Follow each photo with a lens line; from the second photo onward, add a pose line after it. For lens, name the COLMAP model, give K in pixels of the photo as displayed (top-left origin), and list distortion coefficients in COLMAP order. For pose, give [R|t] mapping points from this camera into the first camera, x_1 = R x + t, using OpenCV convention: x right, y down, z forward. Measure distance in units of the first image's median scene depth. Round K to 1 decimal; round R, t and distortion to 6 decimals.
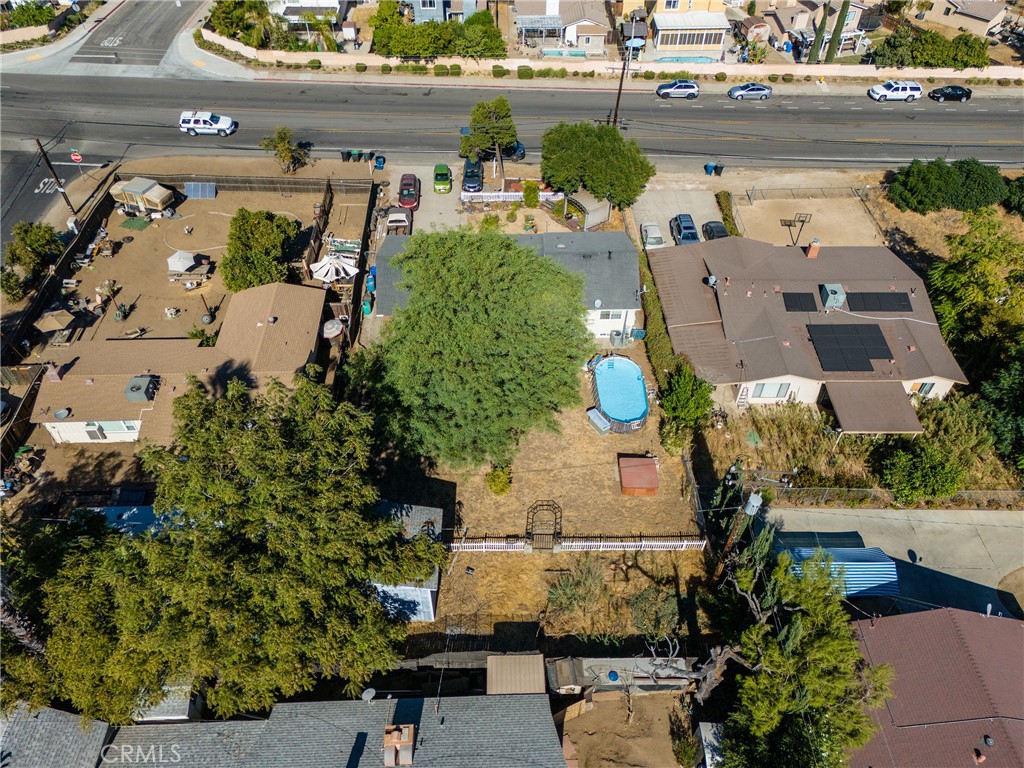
lens RADIAL K [[751.4, 0, 512.0], [0, 751.4, 384.0], [0, 0, 1]] dist [0.052344, -0.037267]
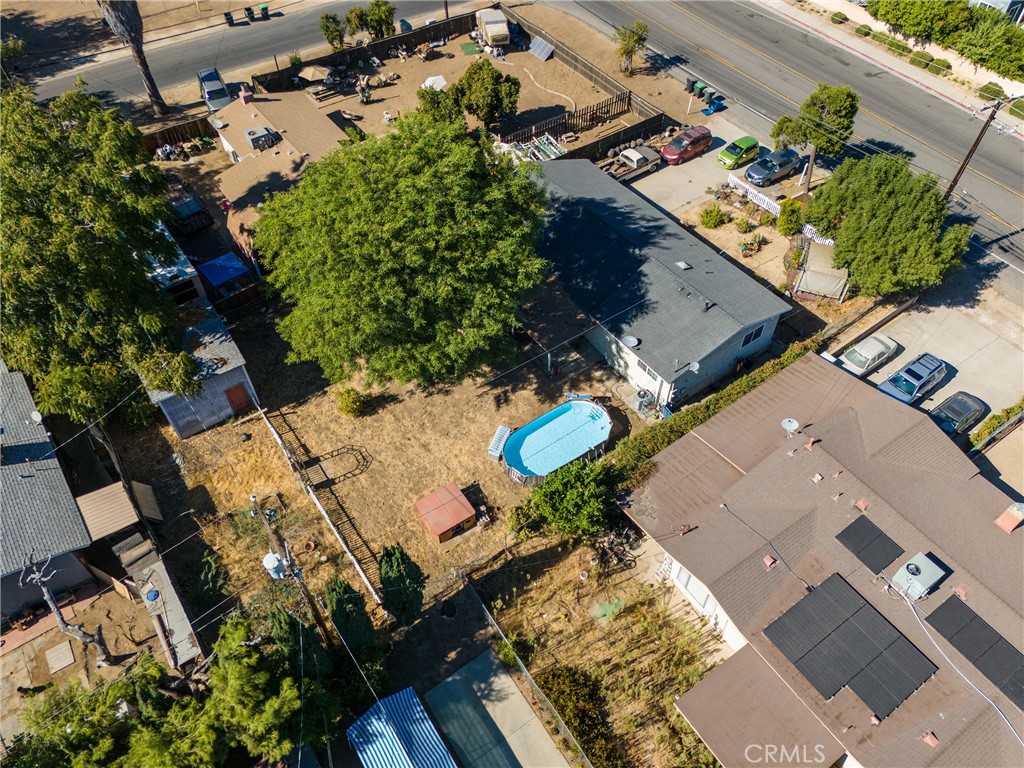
lens RADIAL K [[749.4, 0, 512.0], [0, 749.4, 384.0], [0, 0, 1]] dist [0.062449, -0.047851]
pose [[0.555291, 0.625177, -0.548457, 0.488351], [-0.591267, 0.760541, 0.268292, -0.206584], [0.584854, 0.175305, 0.791968, 0.337512]]
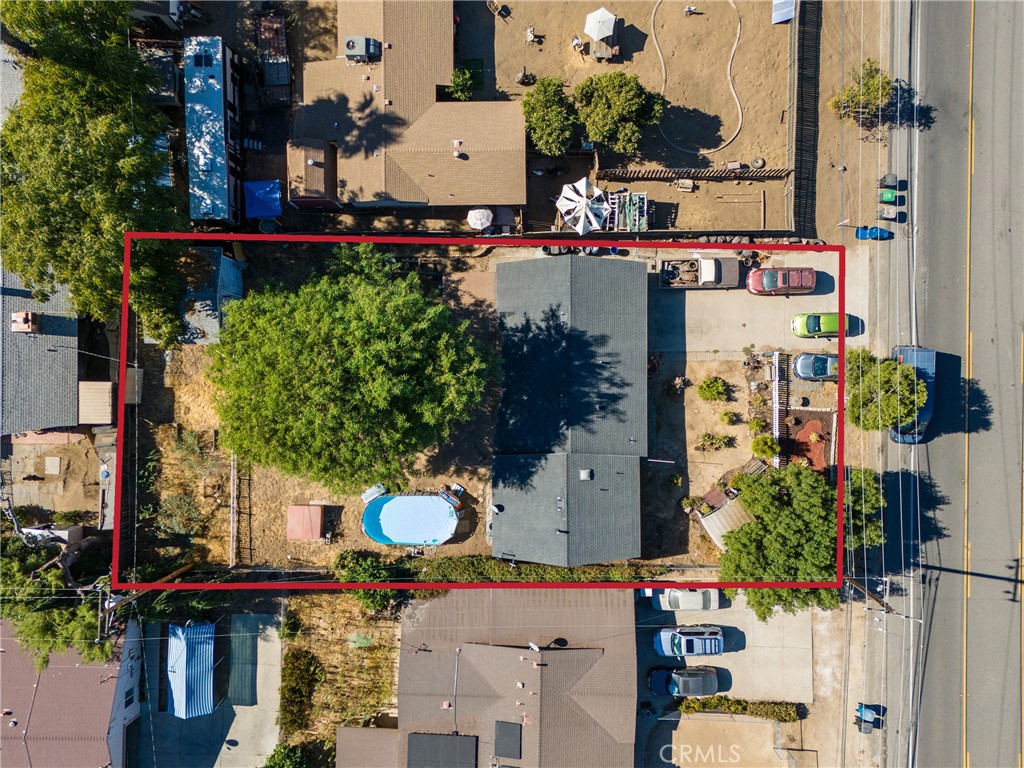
lens RADIAL K [[751.4, 0, 512.0], [0, 751.4, 384.0], [0, 0, 1]] dist [0.052344, -0.037267]
pose [[-0.030773, 0.999361, -0.018194, -0.017984], [-0.702374, -0.008670, 0.711756, -0.757787], [0.711143, 0.034682, 0.702191, 0.381539]]
